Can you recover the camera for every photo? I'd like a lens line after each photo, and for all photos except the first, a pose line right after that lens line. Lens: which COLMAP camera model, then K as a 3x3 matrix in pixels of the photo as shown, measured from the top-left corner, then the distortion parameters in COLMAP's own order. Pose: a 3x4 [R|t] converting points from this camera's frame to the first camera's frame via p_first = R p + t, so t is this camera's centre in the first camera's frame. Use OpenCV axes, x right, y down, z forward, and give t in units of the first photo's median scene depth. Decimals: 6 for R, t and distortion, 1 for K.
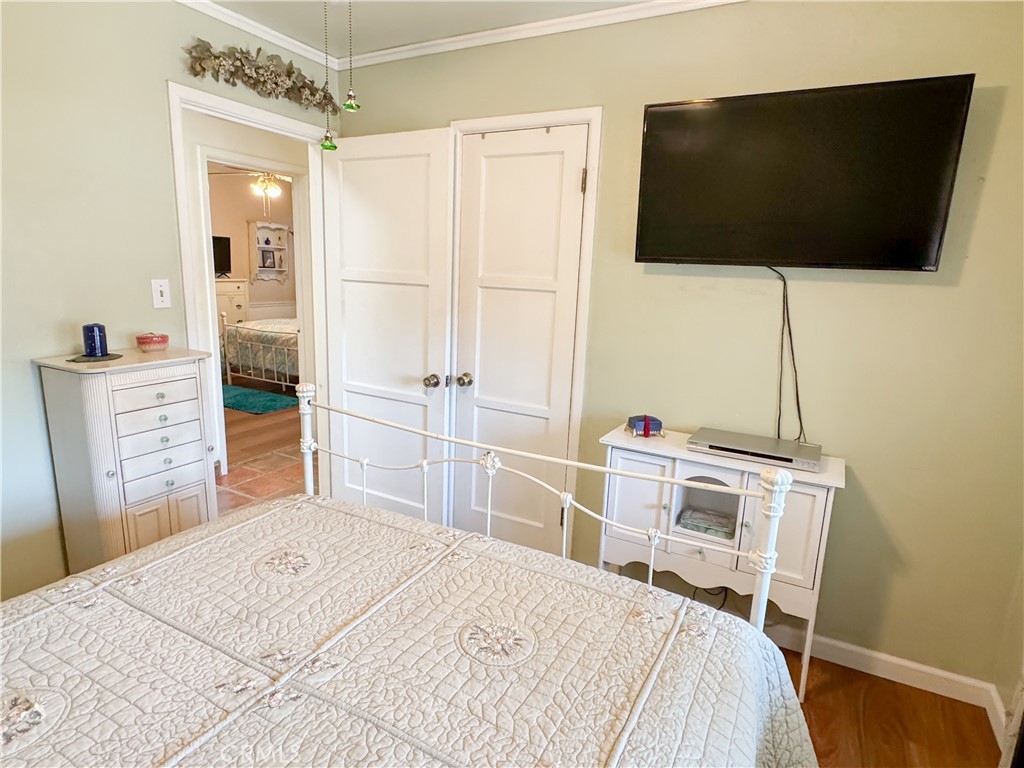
lens RADIAL K [[583.8, 0, 510.5], [0, 583.8, 385.3], [0, 0, 1]] dist [-0.001429, -0.003131]
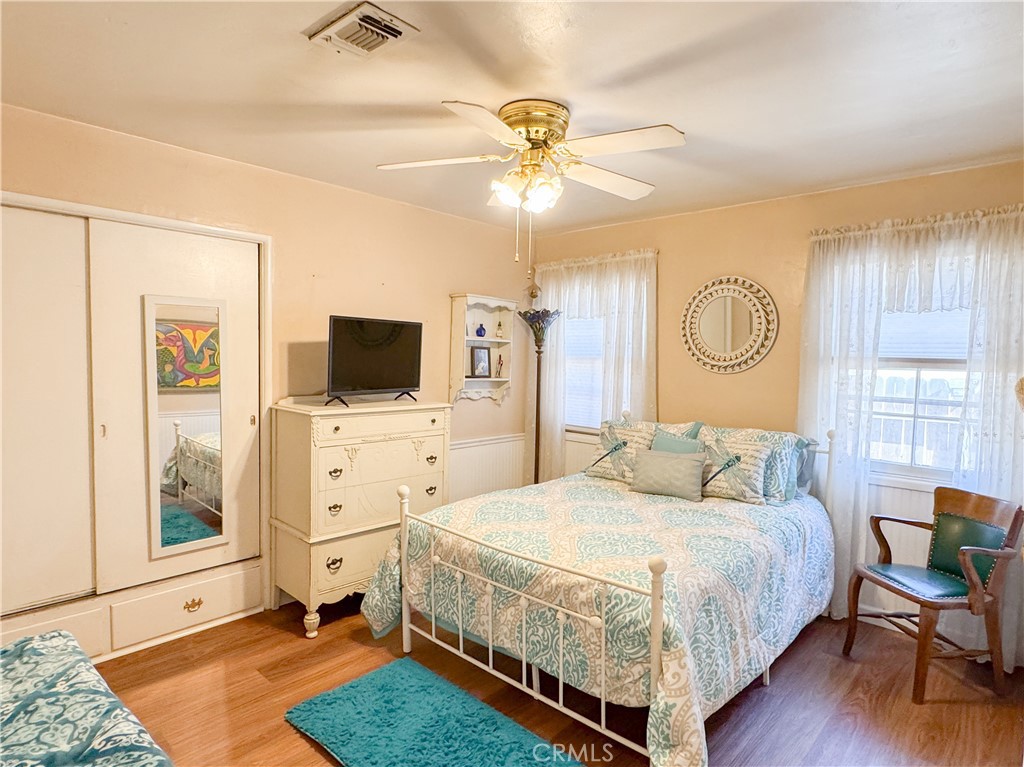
lens RADIAL K [[583.8, 0, 515.9], [0, 583.8, 385.4], [0, 0, 1]] dist [-0.001429, -0.003131]
pose [[0.970393, -0.005422, -0.241471, -0.278376], [-0.032386, 0.987799, -0.152329, -0.124149], [0.239351, 0.155639, 0.958378, 0.538478]]
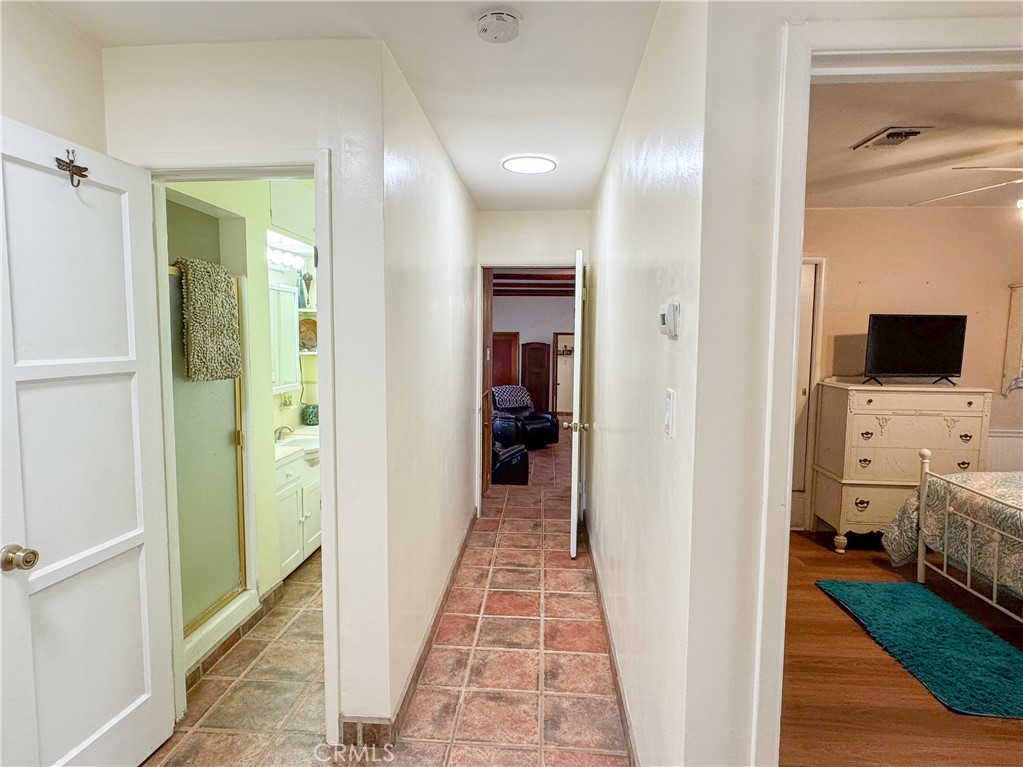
lens RADIAL K [[583.2, 0, 493.6], [0, 583.2, 387.5], [0, 0, 1]] dist [-0.001429, -0.003131]
pose [[0.401744, 0.043843, -0.914702, -0.145399], [-0.177244, 0.983688, -0.030697, -0.085862], [0.898435, 0.174458, 0.402962, 0.372195]]
